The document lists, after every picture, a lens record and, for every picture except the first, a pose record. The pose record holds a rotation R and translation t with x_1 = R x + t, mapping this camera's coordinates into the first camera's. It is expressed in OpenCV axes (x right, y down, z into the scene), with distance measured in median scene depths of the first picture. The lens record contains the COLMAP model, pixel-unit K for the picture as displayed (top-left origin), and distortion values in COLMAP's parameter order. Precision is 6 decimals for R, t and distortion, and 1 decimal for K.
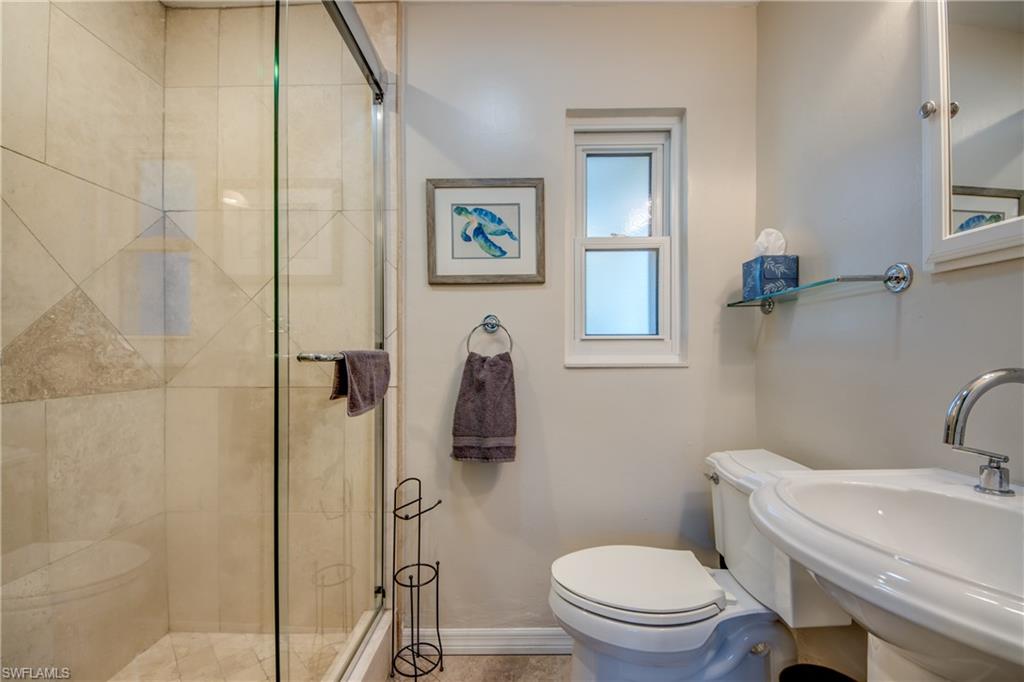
lens RADIAL K [[405.9, 0, 507.5], [0, 405.9, 350.4], [0, 0, 1]] dist [0.034862, -0.021934]
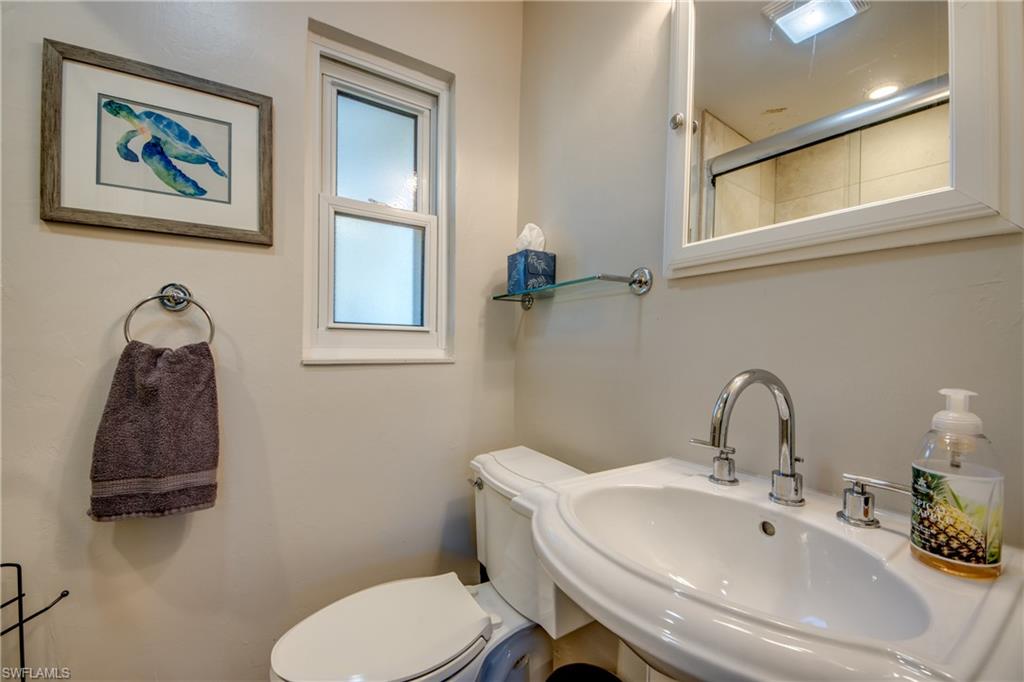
lens RADIAL K [[405.9, 0, 507.5], [0, 405.9, 350.4], [0, 0, 1]] dist [0.034862, -0.021934]
pose [[0.836801, 0.010714, 0.547402, 0.046263], [-0.021500, 0.999680, 0.013301, -0.001876], [-0.547085, -0.022900, 0.836764, 0.175929]]
